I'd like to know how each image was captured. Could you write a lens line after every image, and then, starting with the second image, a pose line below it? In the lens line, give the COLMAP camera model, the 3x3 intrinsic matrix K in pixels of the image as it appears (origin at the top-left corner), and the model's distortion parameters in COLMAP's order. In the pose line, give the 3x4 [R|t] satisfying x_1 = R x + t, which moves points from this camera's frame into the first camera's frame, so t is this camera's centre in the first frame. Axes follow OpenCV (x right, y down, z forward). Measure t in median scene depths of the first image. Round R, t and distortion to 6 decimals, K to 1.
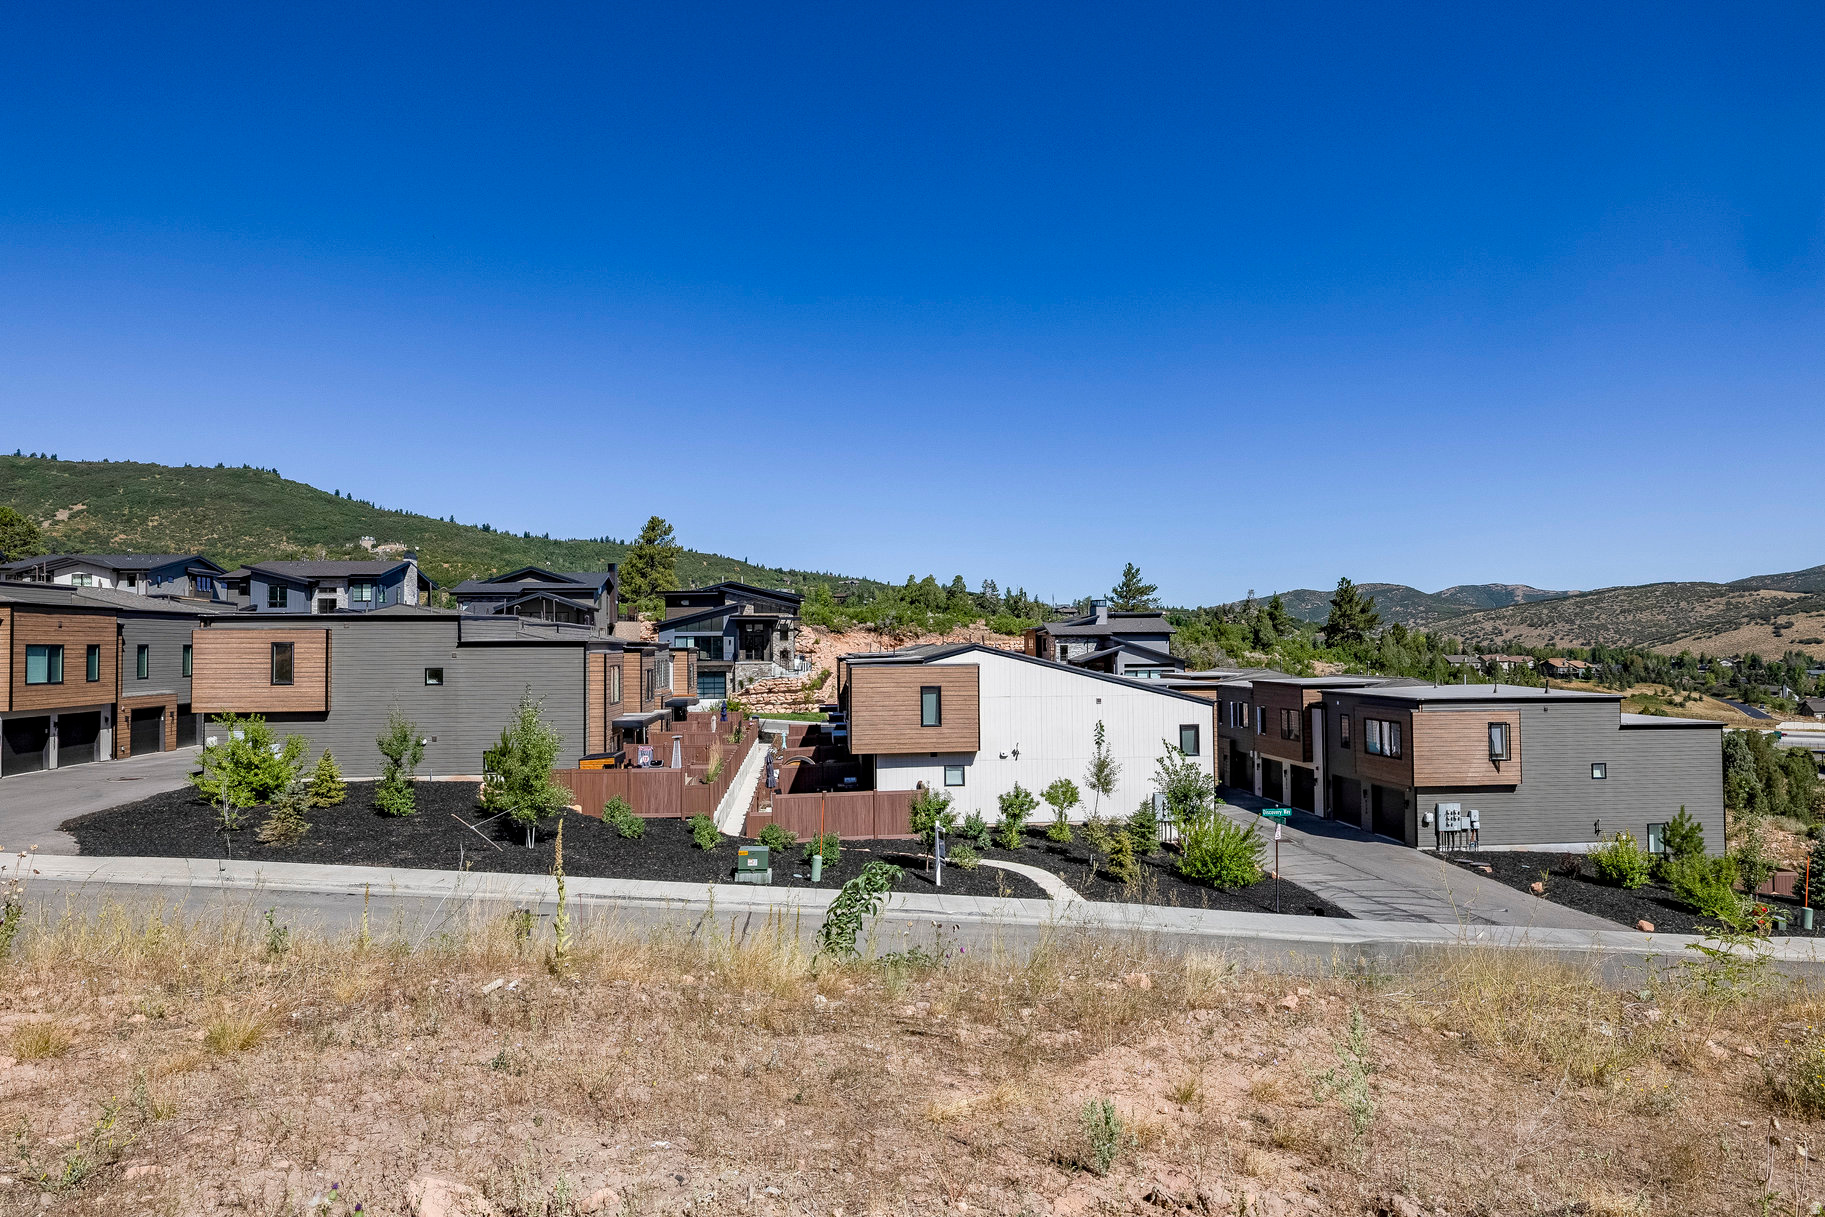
lens RADIAL K [[1028.7, 0, 911.4], [0, 1028.7, 613.2], [0, 0, 1]] dist [0.003458, -0.001558]
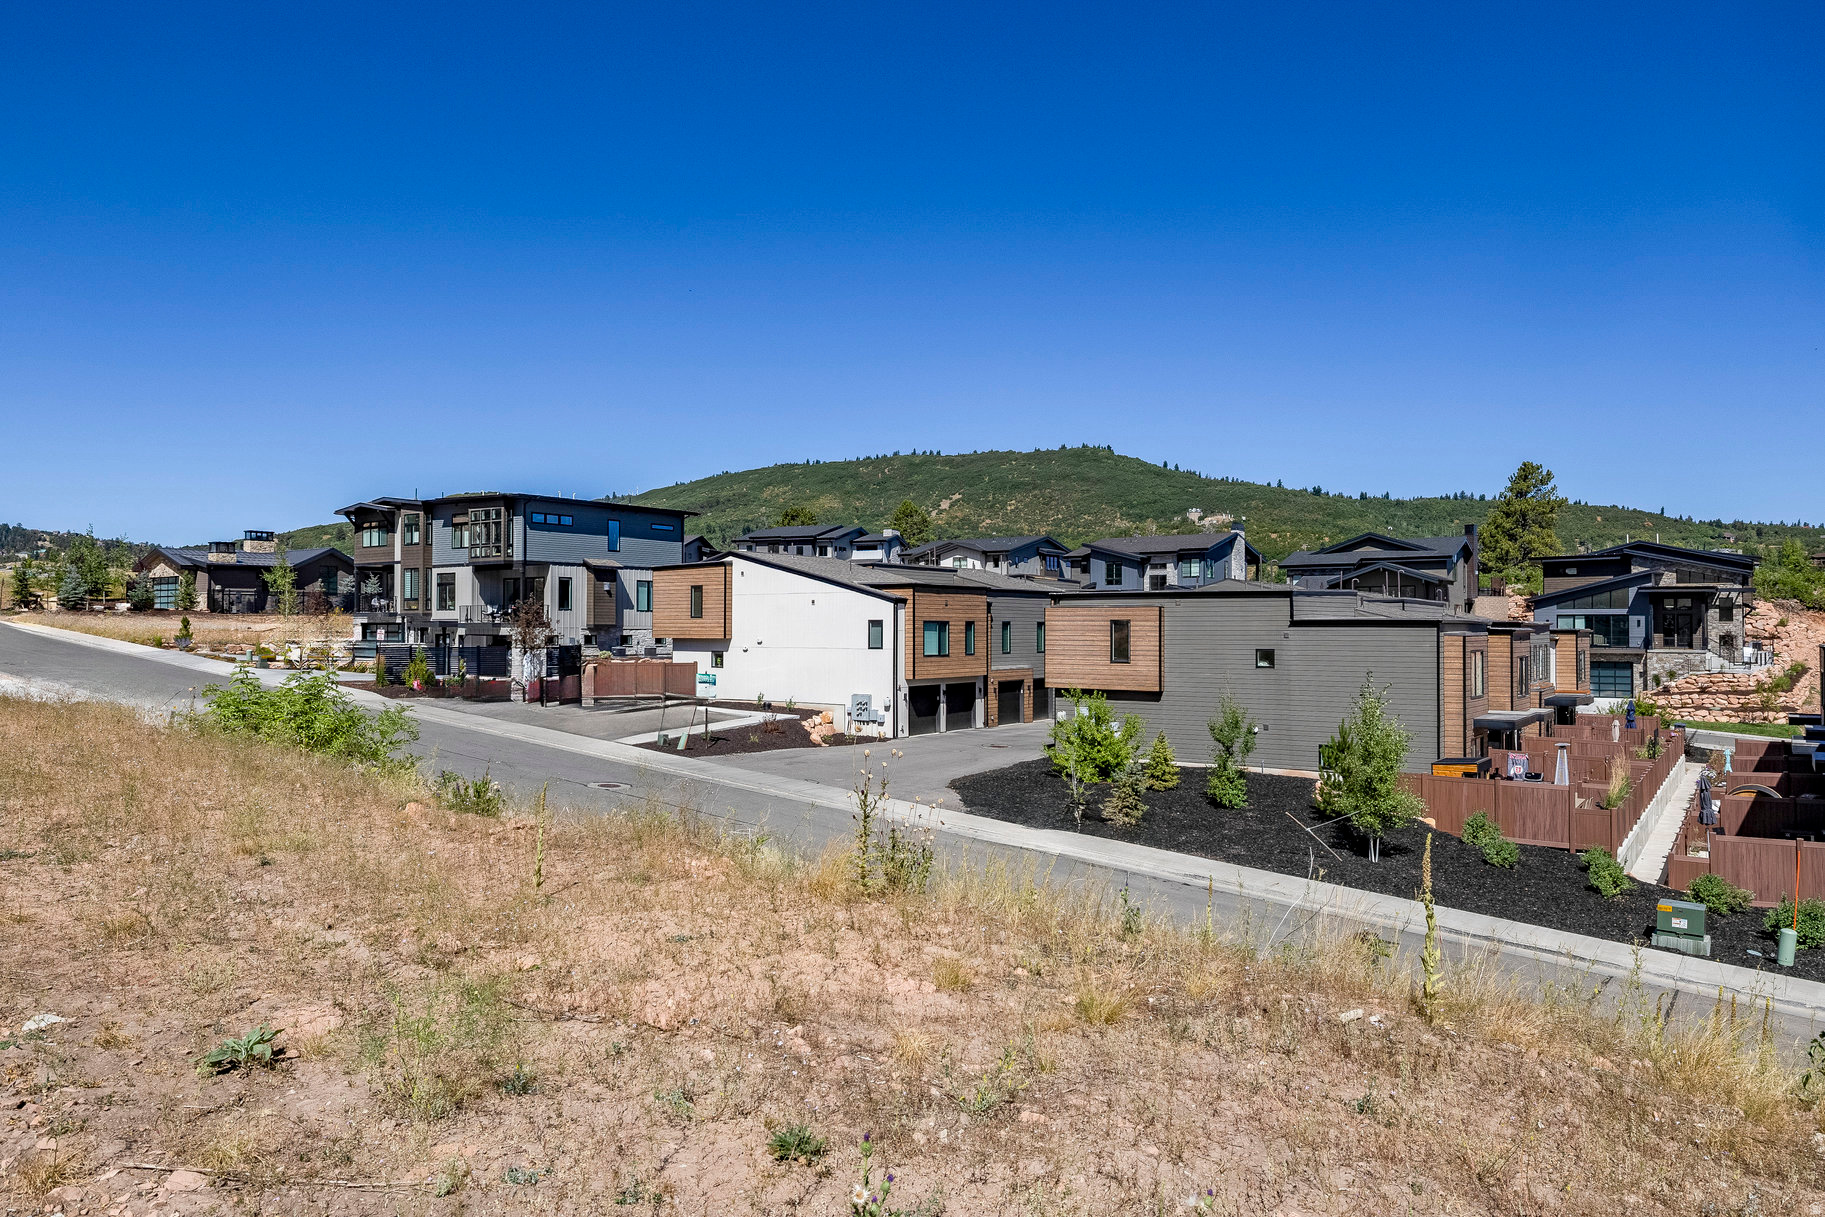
lens RADIAL K [[1200.5, 0, 911.1], [0, 1200.5, 614.2], [0, 0, 1]] dist [0.000571, 0.000988]
pose [[0.752935, 0.001623, -0.658093, -0.002566], [0.012901, 0.999768, 0.017225, 0.000193], [0.657969, -0.021460, 0.752739, 0.000085]]
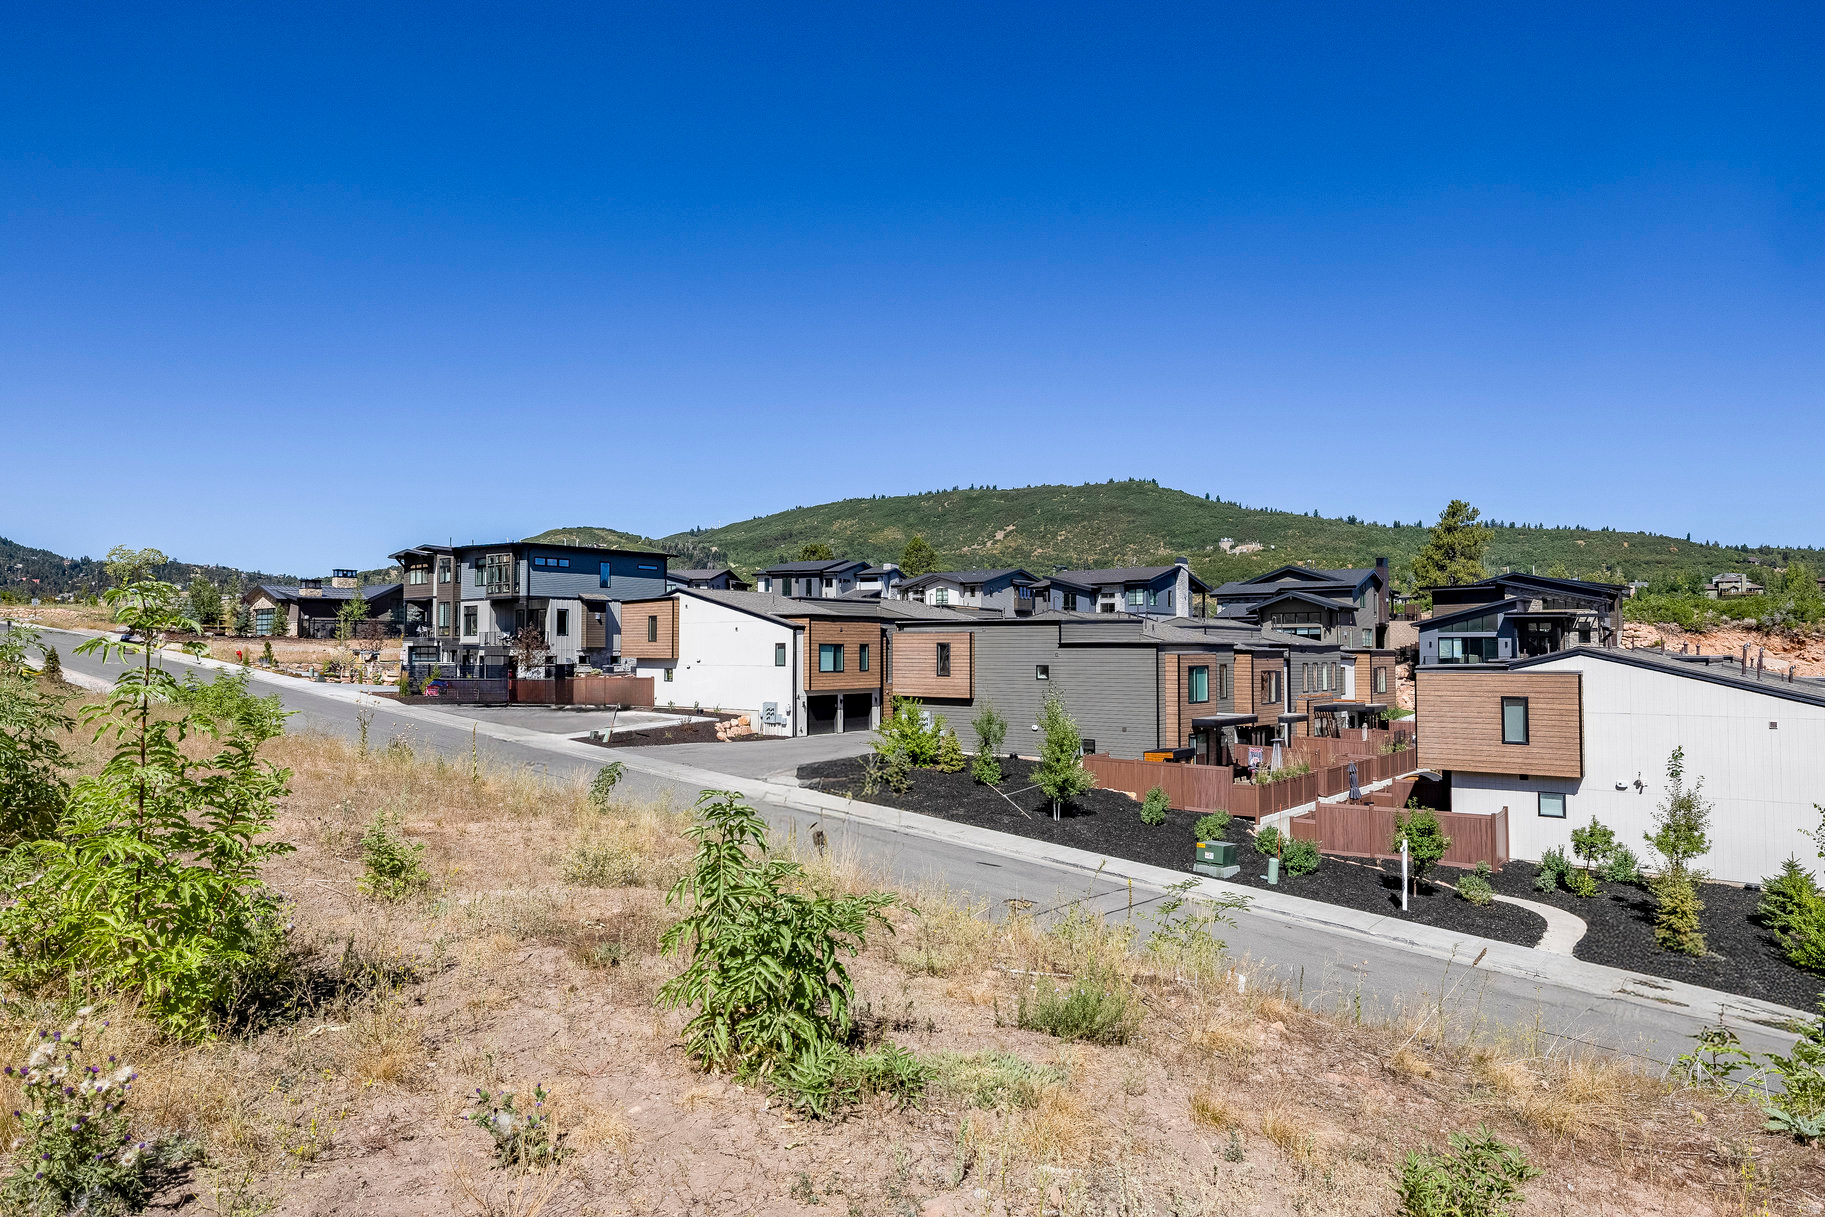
lens RADIAL K [[1121.5, 0, 912.5], [0, 1121.5, 608.5], [0, 0, 1]] dist [-0.002720, -0.000102]
pose [[0.714358, -0.017950, -0.699550, 0.299068], [0.016032, 0.999828, -0.009284, -0.001688], [0.699596, -0.004583, 0.714524, -0.014708]]
